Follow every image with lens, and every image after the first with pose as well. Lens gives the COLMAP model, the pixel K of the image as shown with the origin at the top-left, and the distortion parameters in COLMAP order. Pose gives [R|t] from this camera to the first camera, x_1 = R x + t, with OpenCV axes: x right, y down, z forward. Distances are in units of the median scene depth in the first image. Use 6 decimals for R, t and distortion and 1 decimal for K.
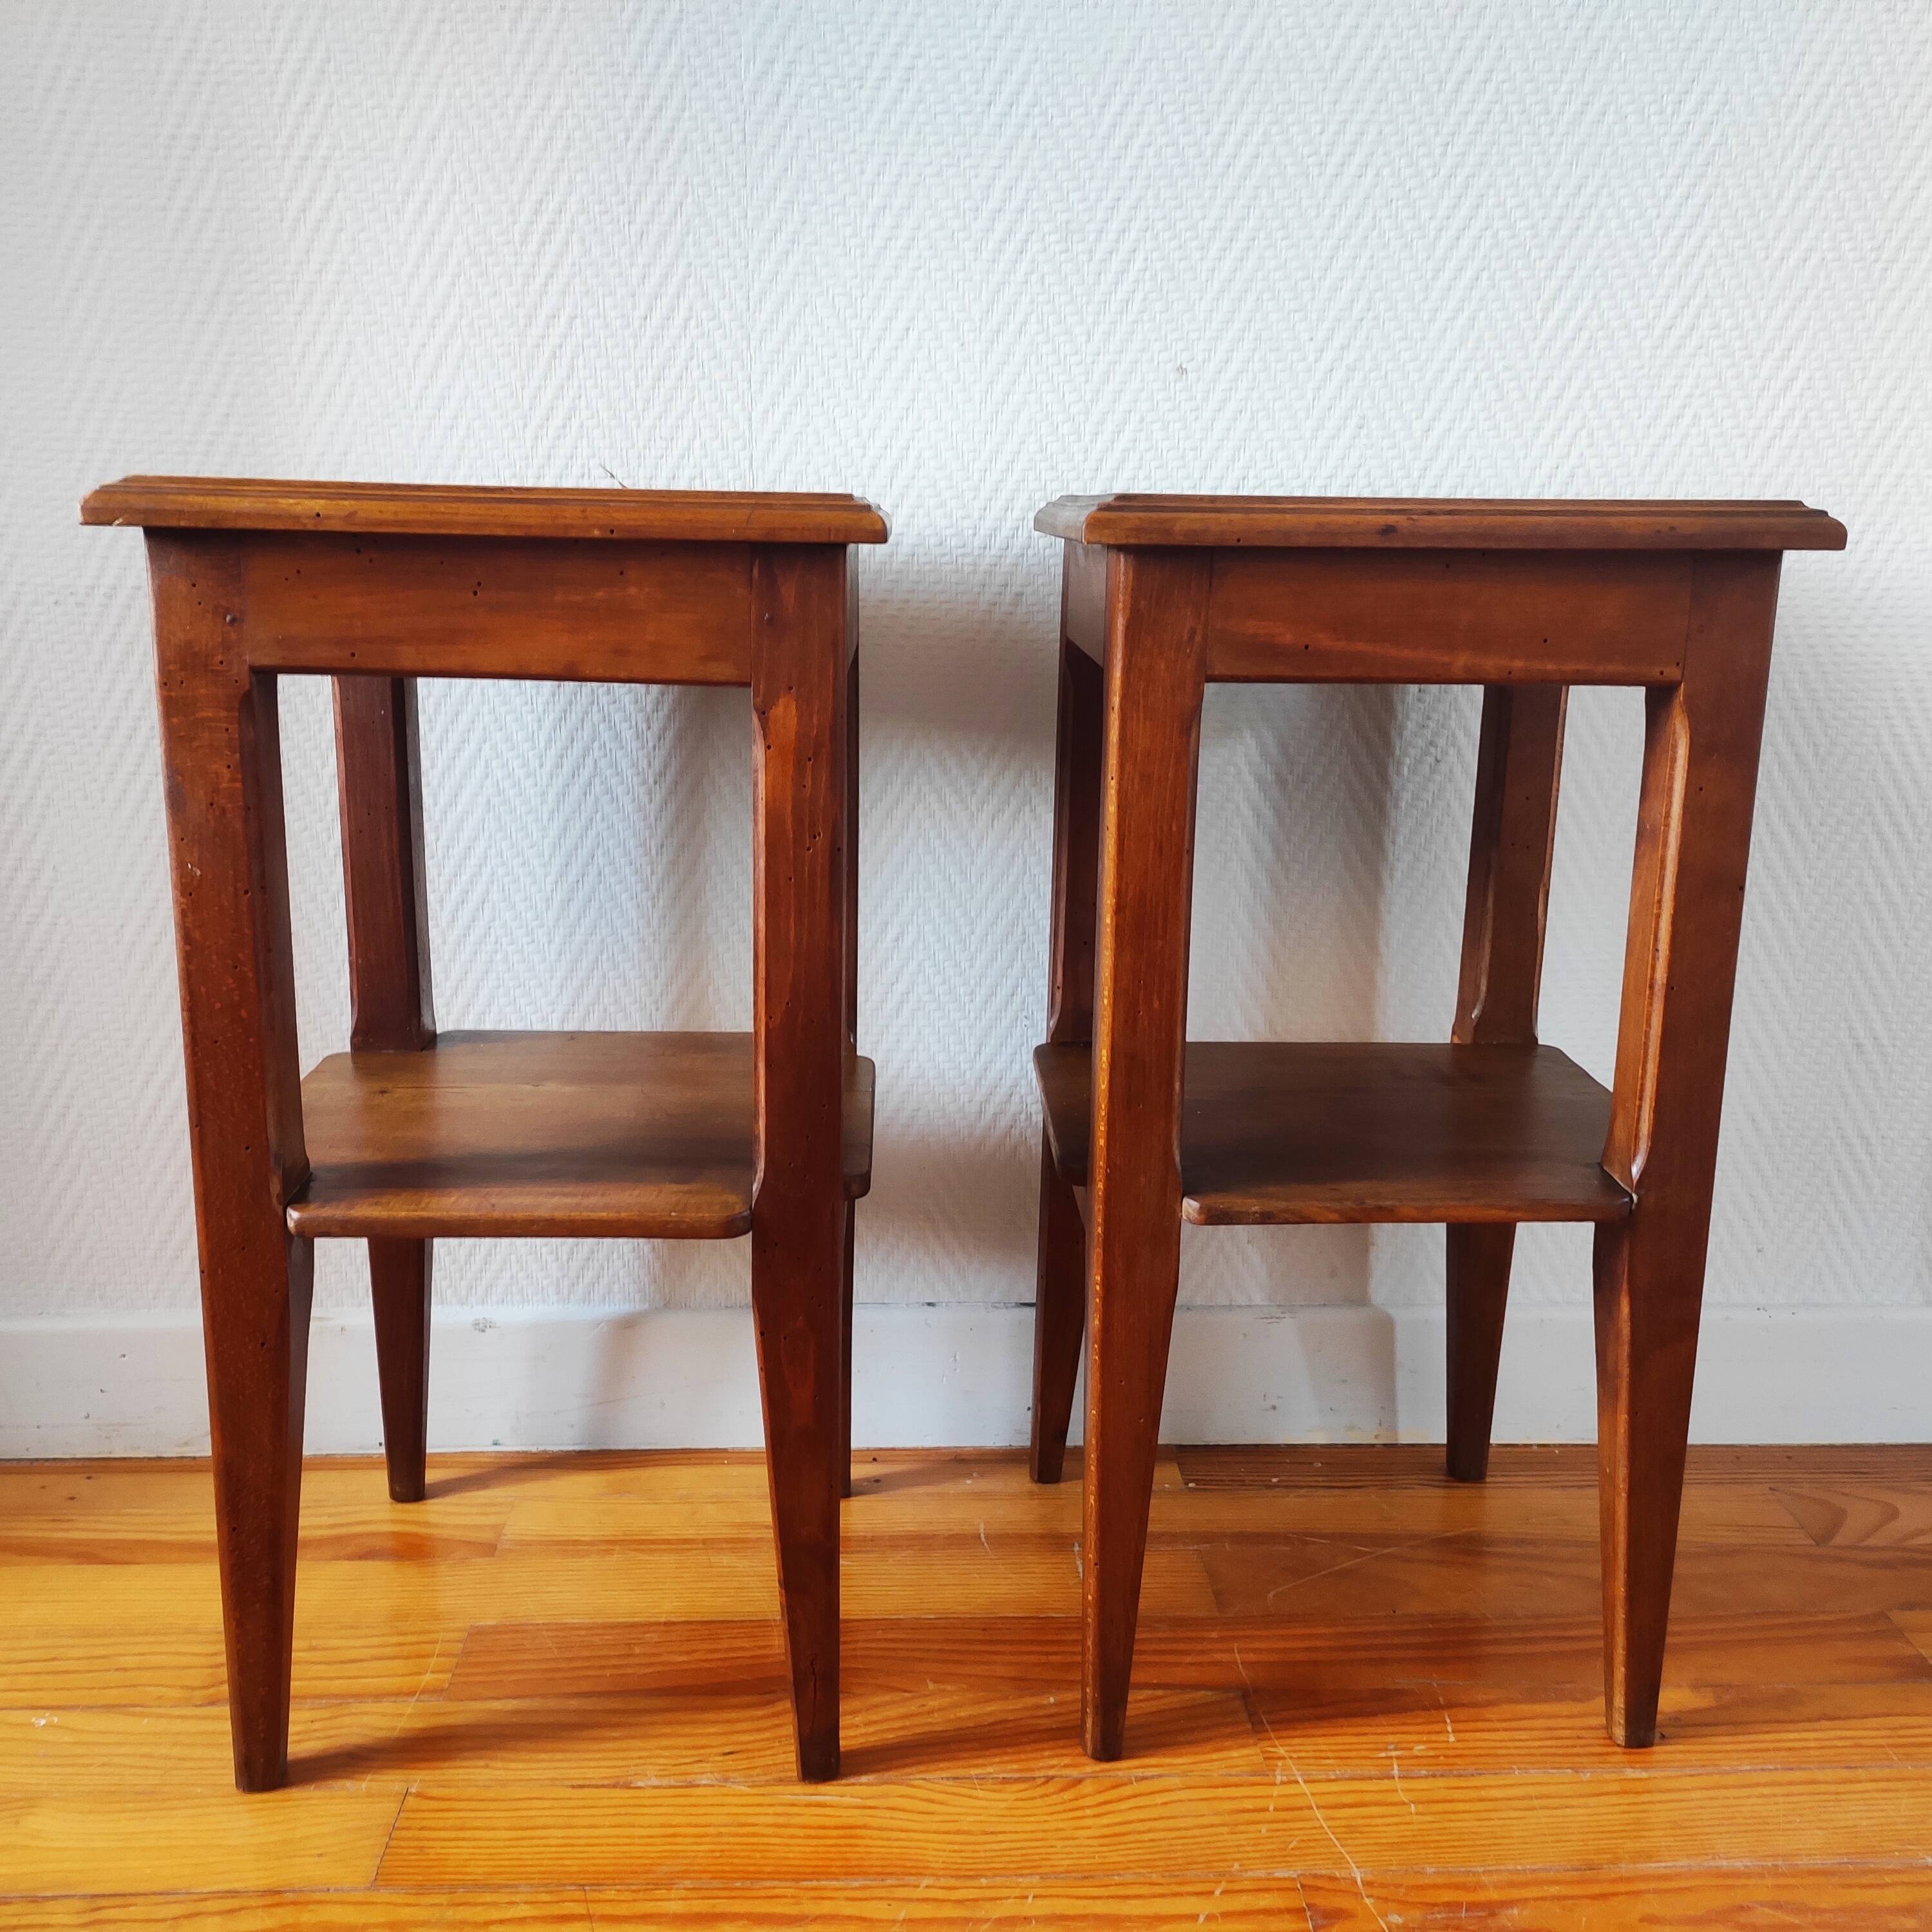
lens RADIAL K [[1925.0, 0, 967.8], [0, 1925.0, 961.7], [0, 0, 1]] dist [0.032675, 0.000000]
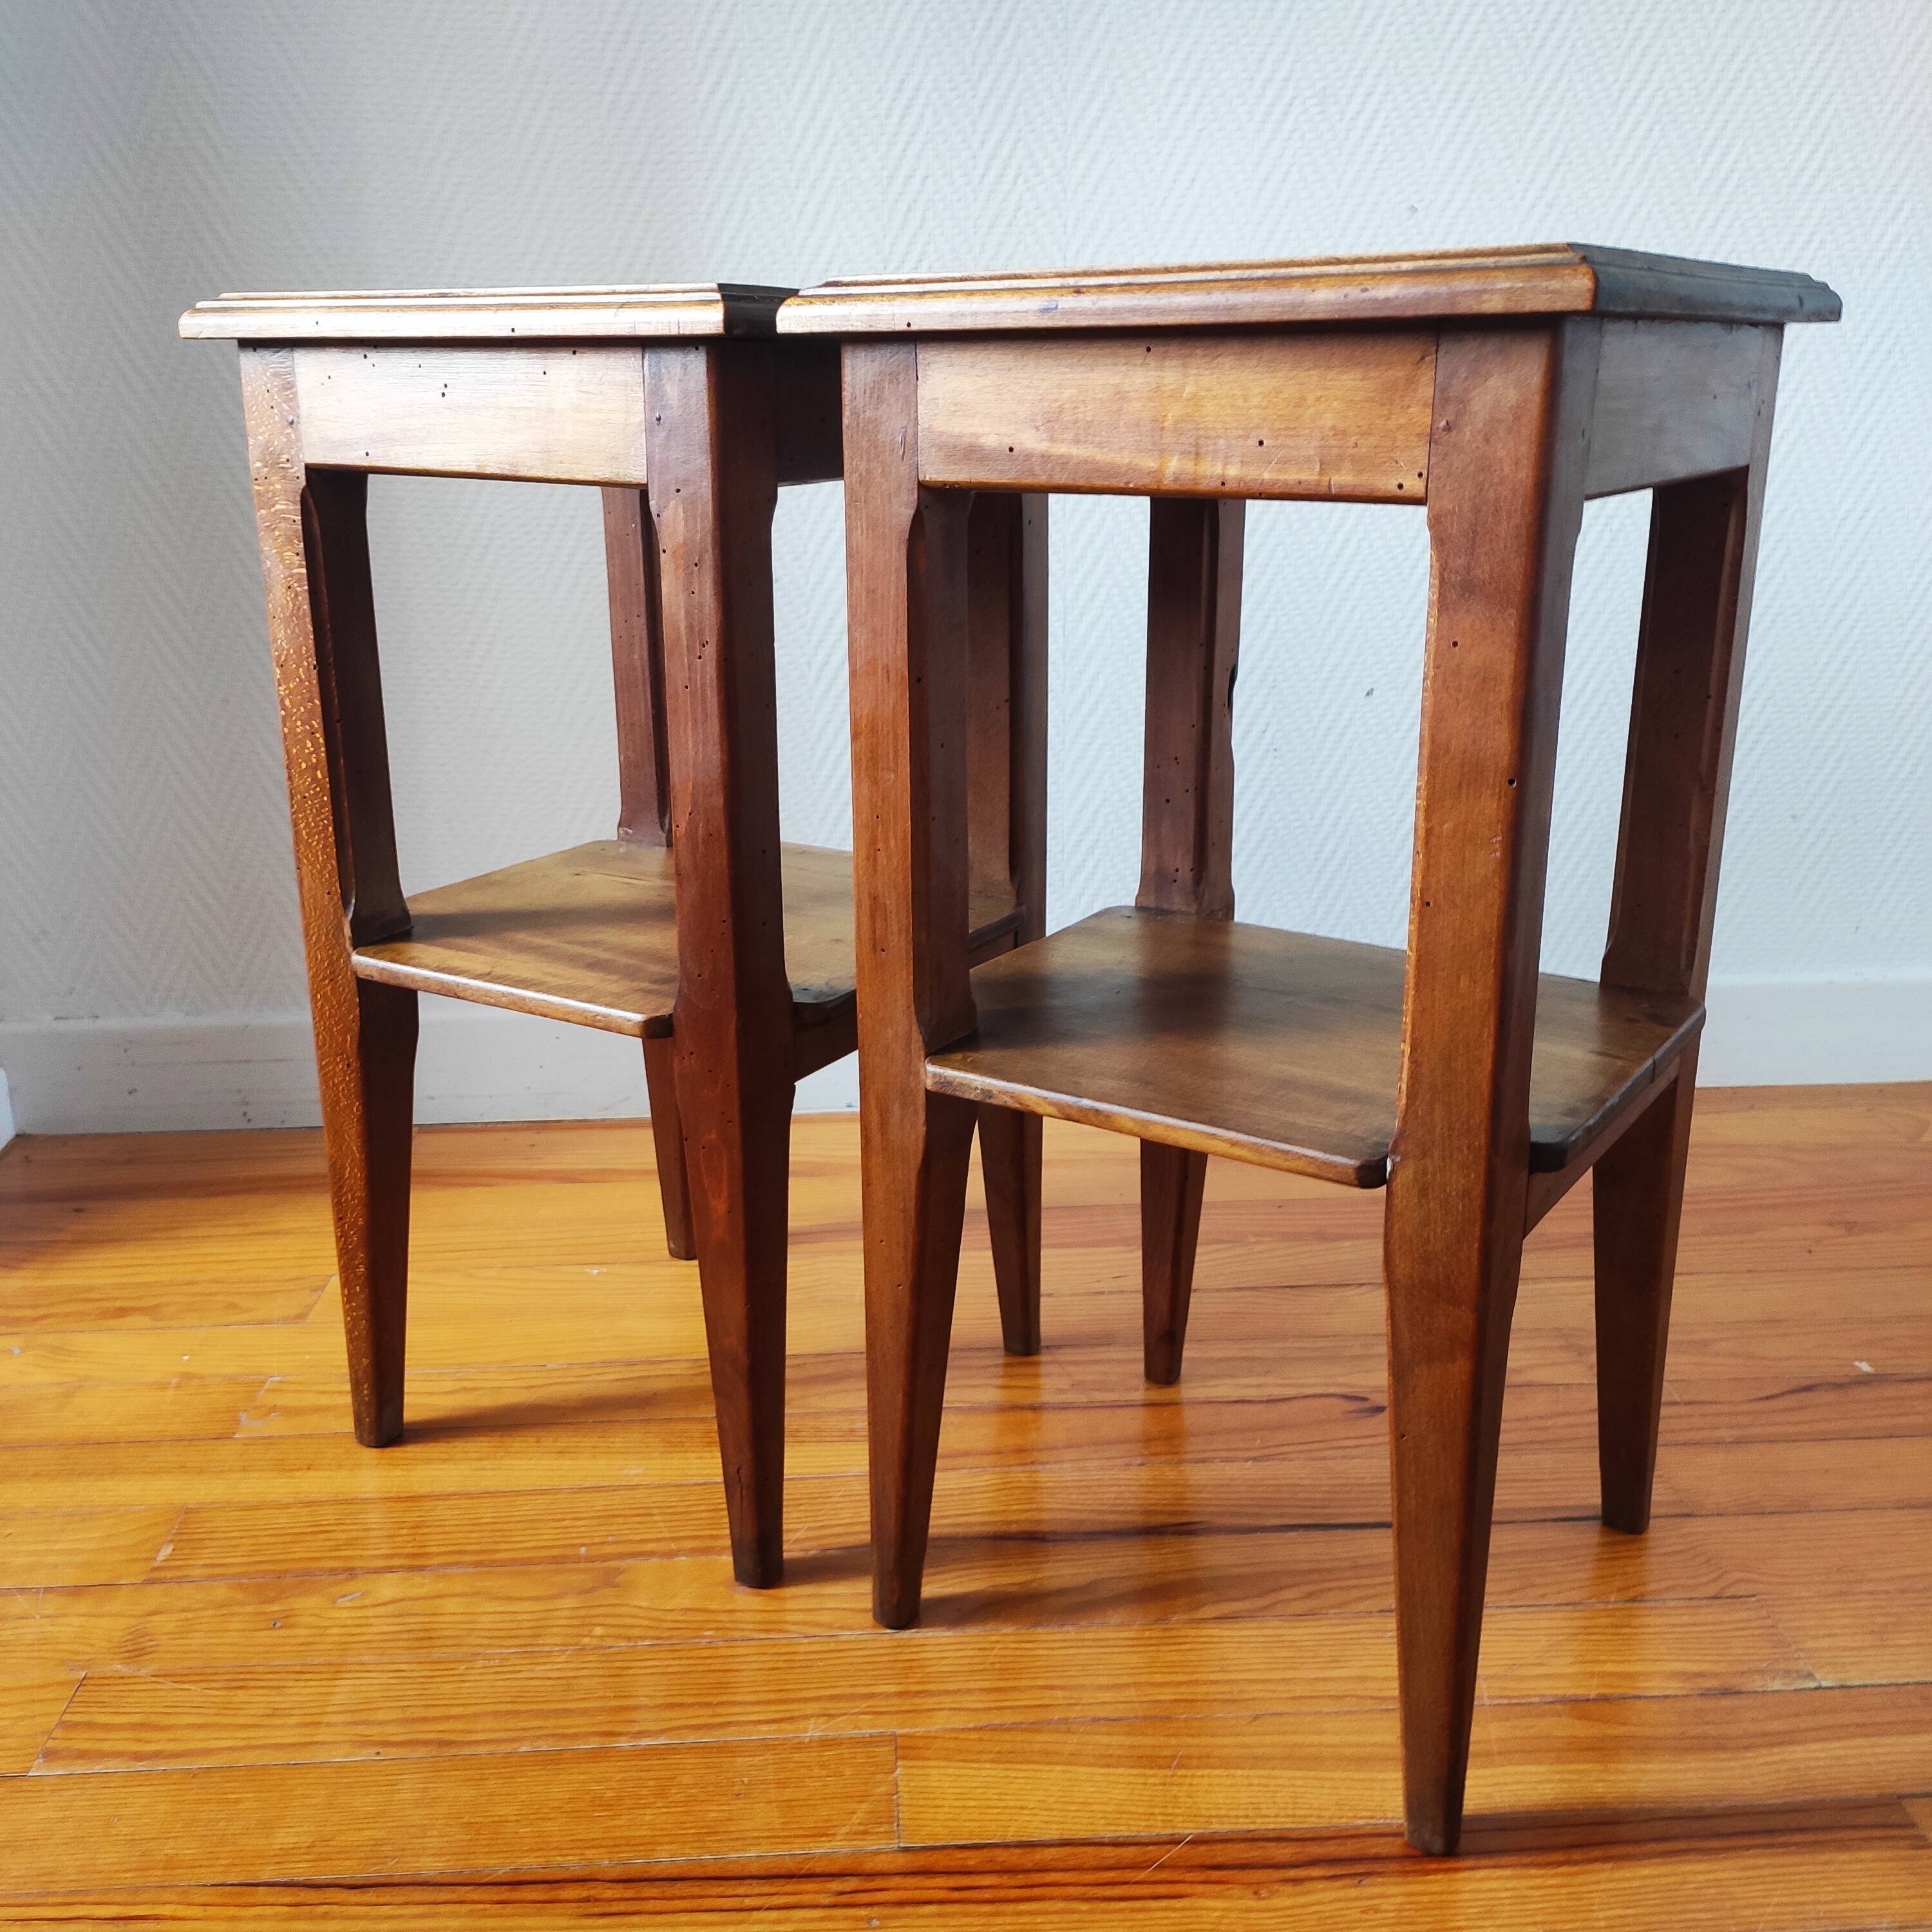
lens RADIAL K [[1925.0, 0, 971.2], [0, 1925.0, 976.4], [0, 0, 1]] dist [0.032675, 0.000000]
pose [[0.999531, -0.024348, 0.018592, -0.211577], [0.023140, 0.997767, 0.062647, 0.101295], [-0.020075, -0.062188, 0.997863, -0.271314]]
